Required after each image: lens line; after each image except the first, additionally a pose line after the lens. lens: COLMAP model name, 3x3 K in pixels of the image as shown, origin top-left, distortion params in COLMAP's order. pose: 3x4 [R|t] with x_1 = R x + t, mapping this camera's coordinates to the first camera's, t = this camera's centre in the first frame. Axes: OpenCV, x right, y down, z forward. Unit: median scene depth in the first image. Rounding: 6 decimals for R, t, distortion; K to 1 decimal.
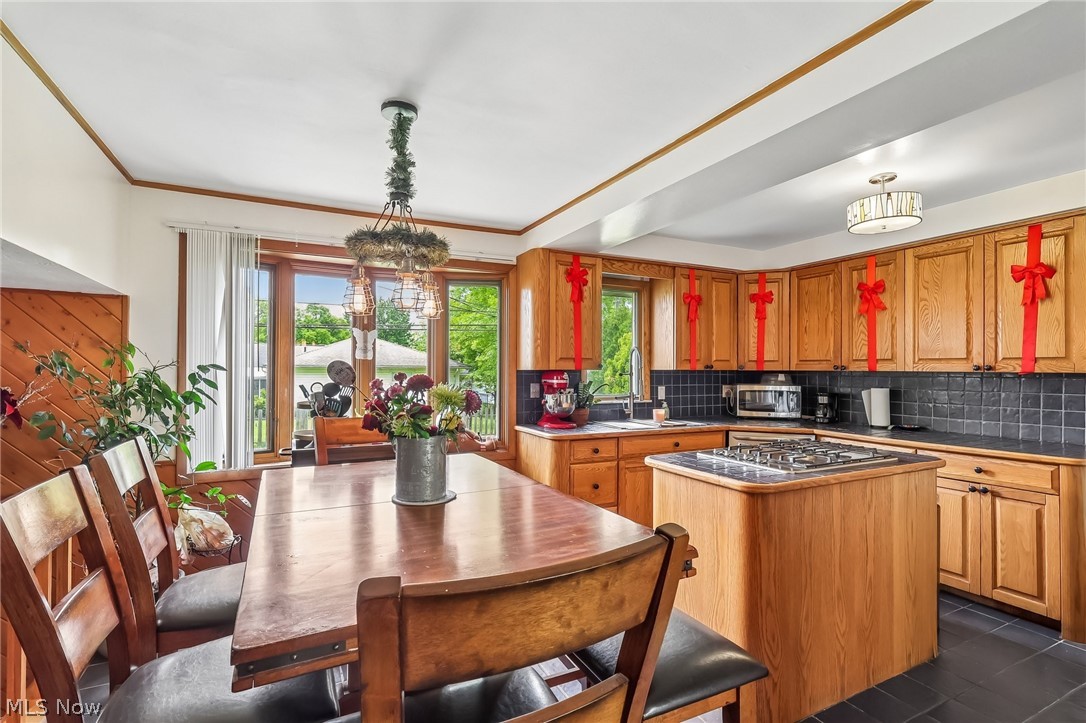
lens RADIAL K [[510.2, 0, 528.4], [0, 510.2, 365.8], [0, 0, 1]] dist [-0.000760, 0.000718]
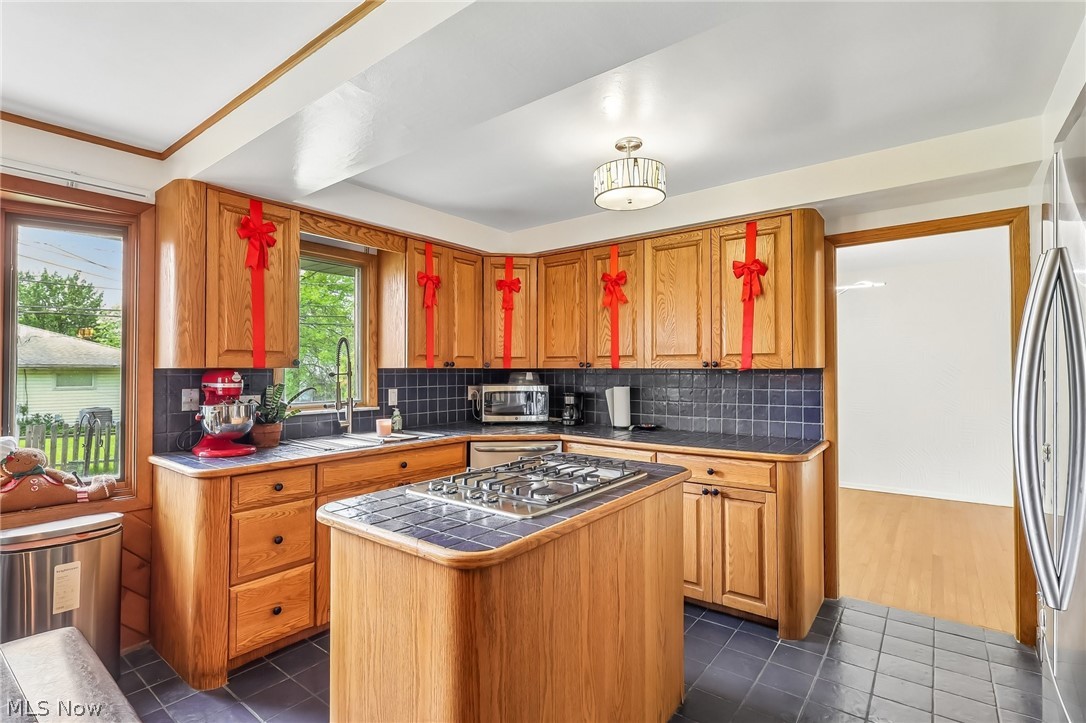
lens RADIAL K [[510.2, 0, 542.8], [0, 510.2, 363.1], [0, 0, 1]] dist [-0.000760, 0.000718]
pose [[0.892034, 0.001448, 0.451967, 0.138107], [0.000689, 0.999989, -0.004563, 0.005187], [-0.451969, 0.004382, 0.892023, 0.233730]]
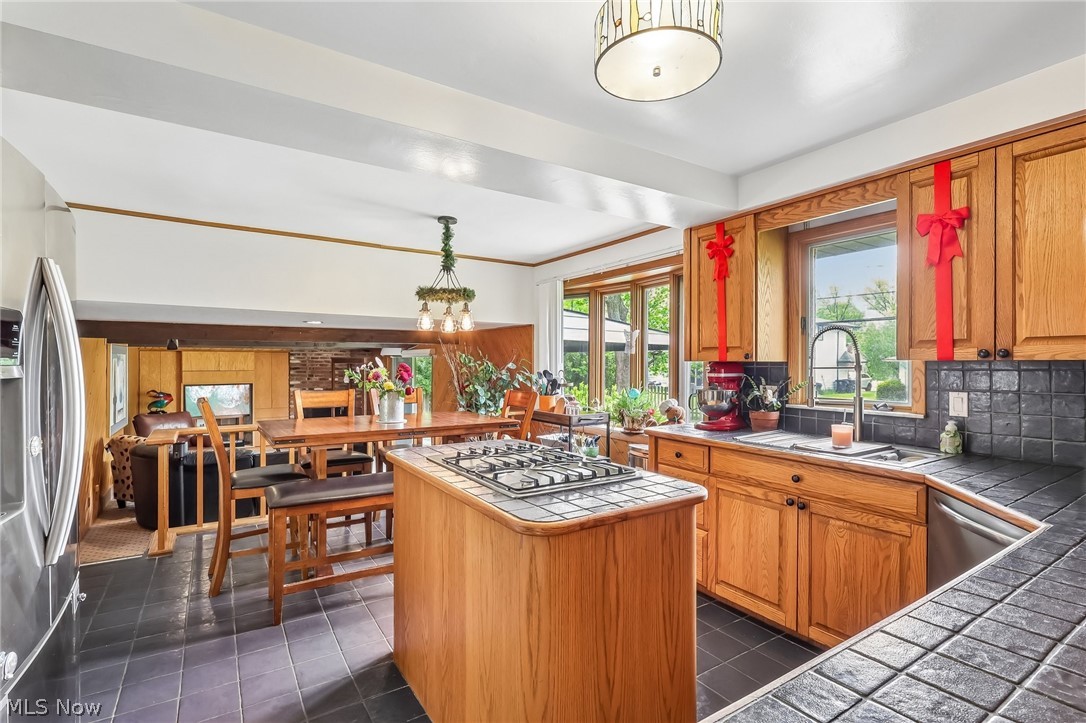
lens RADIAL K [[510.2, 0, 535.3], [0, 510.2, 360.0], [0, 0, 1]] dist [-0.000760, 0.000718]
pose [[0.102114, -0.008921, -0.994733, 0.962203], [0.003442, 0.999957, -0.008615, 0.012866], [0.994767, -0.002544, 0.102140, 0.664458]]
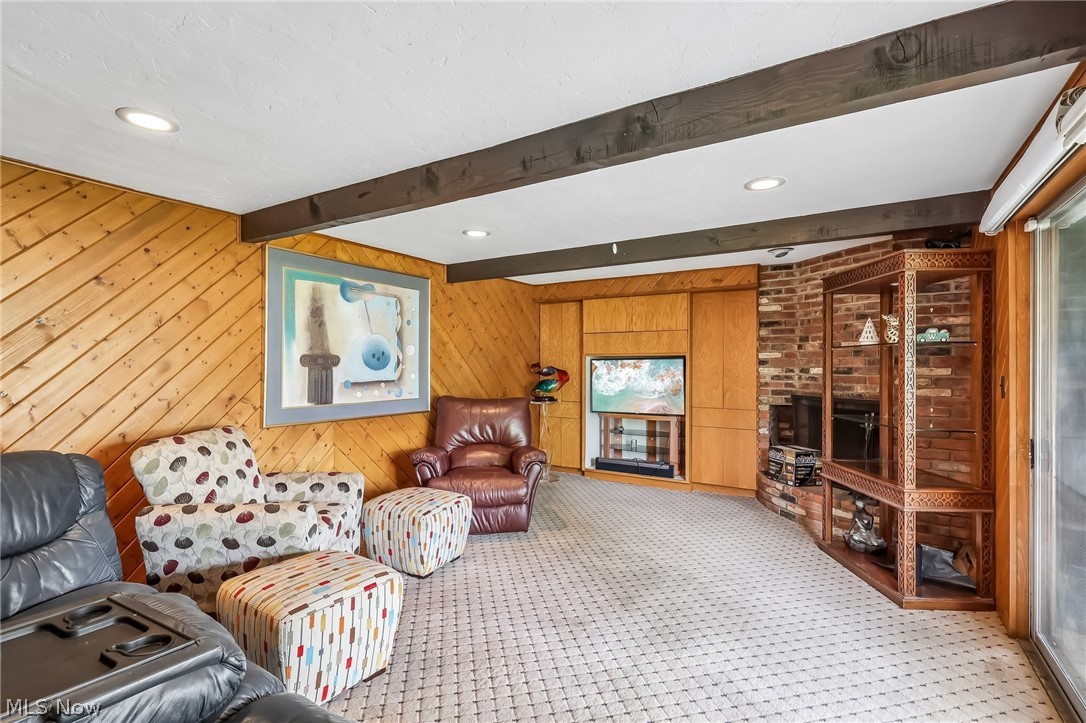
lens RADIAL K [[510.2, 0, 536.3], [0, 510.2, 363.7], [0, 0, 1]] dist [-0.000760, 0.000718]
pose [[-0.860755, -0.012738, -0.508861, -1.009488], [-0.007405, 0.999894, -0.012505, 0.162278], [0.508966, -0.006996, -0.860758, 0.399245]]
